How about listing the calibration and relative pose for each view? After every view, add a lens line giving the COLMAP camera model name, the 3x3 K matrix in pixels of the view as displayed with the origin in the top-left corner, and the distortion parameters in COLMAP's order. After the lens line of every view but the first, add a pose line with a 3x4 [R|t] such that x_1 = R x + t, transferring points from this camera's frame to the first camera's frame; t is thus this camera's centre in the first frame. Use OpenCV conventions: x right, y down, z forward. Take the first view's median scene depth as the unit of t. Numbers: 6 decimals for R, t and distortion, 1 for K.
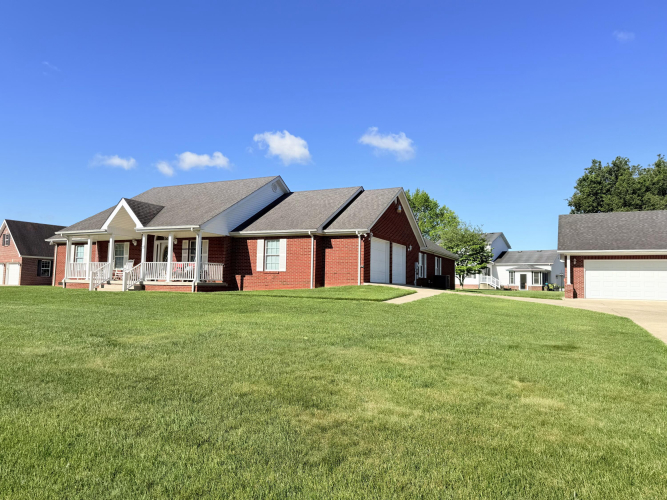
lens RADIAL K [[470.1, 0, 323.0], [0, 470.1, 250.4], [0, 0, 1]] dist [0.078048, -0.092695]
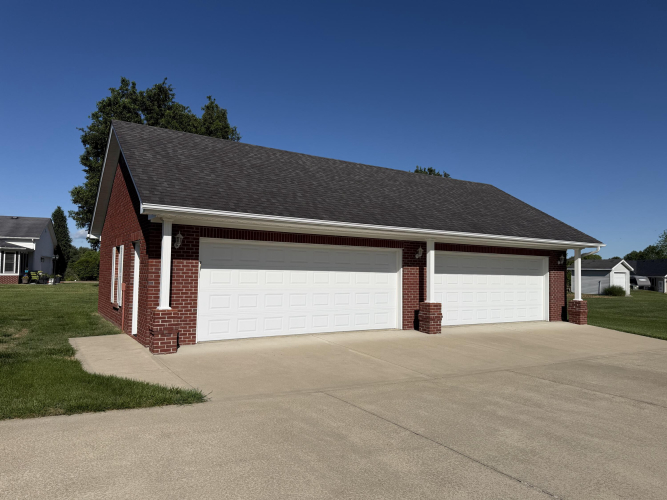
lens RADIAL K [[470.1, 0, 323.0], [0, 470.1, 250.4], [0, 0, 1]] dist [0.078048, -0.092695]
pose [[0.516532, 0.028078, 0.855808, 0.257834], [-0.071998, 0.997347, 0.010734, 0.017070], [-0.853236, -0.067161, 0.517183, 0.659404]]
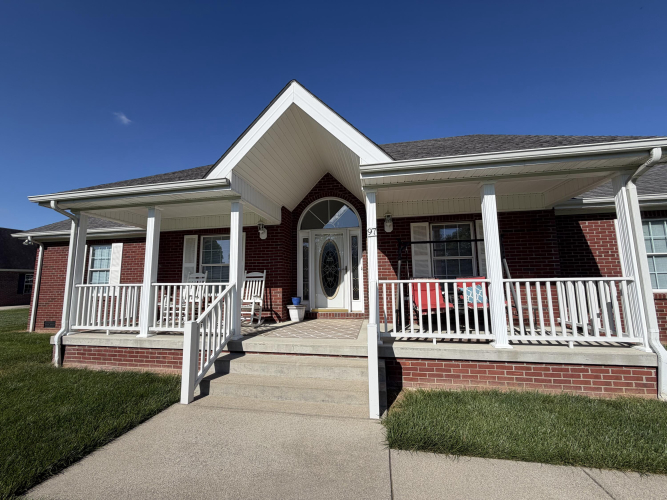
lens RADIAL K [[266.2, 0, 331.5], [0, 266.2, 250.6], [0, 0, 1]] dist [0.000496, -0.000192]
pose [[0.954738, 0.003945, 0.297423, -0.354288], [0.010432, 0.998853, -0.046739, 0.010639], [-0.297267, 0.047726, 0.953601, 0.649078]]
